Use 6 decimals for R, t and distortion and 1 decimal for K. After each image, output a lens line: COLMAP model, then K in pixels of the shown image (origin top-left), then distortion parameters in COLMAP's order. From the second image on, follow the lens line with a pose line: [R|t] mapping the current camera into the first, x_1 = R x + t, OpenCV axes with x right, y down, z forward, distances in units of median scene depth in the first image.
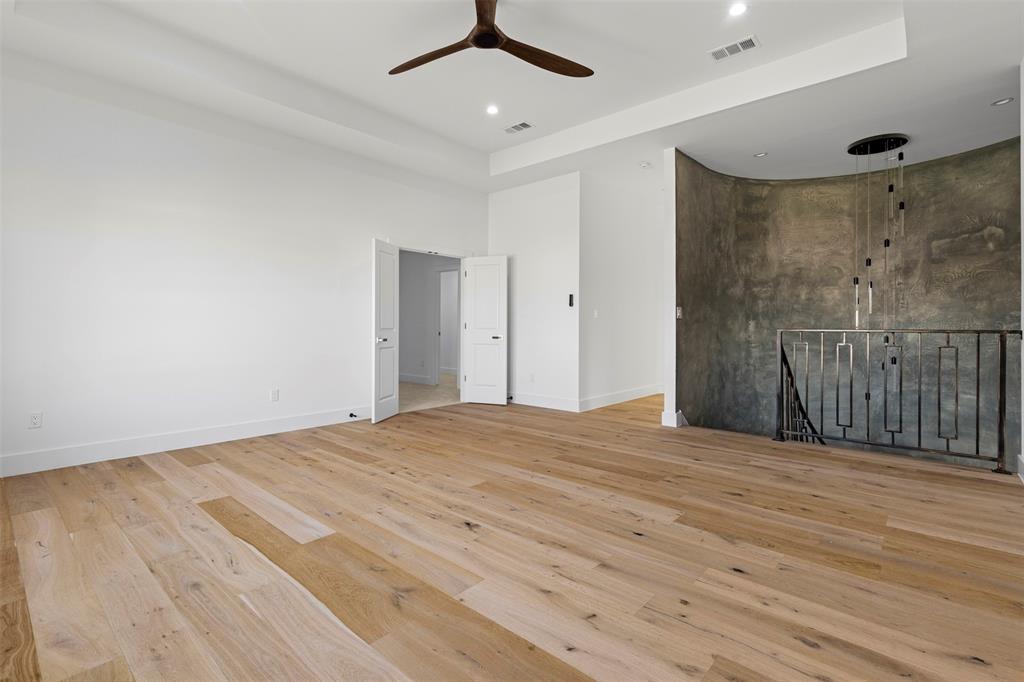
lens RADIAL K [[475.9, 0, 508.6], [0, 475.9, 337.7], [0, 0, 1]] dist [0.000245, -0.000051]
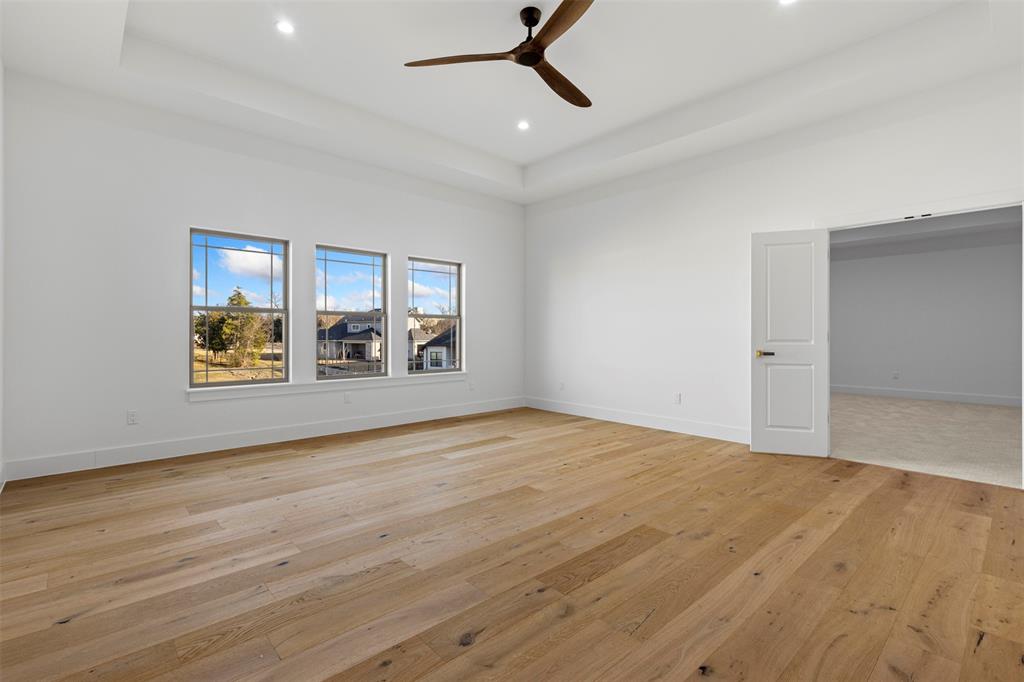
lens RADIAL K [[475.9, 0, 508.6], [0, 475.9, 337.7], [0, 0, 1]] dist [0.000245, -0.000051]
pose [[-0.101623, 0.002097, -0.994821, 0.971245], [-0.029505, 0.999552, 0.005120, -0.022087], [0.994385, 0.029872, -0.101515, 1.041741]]
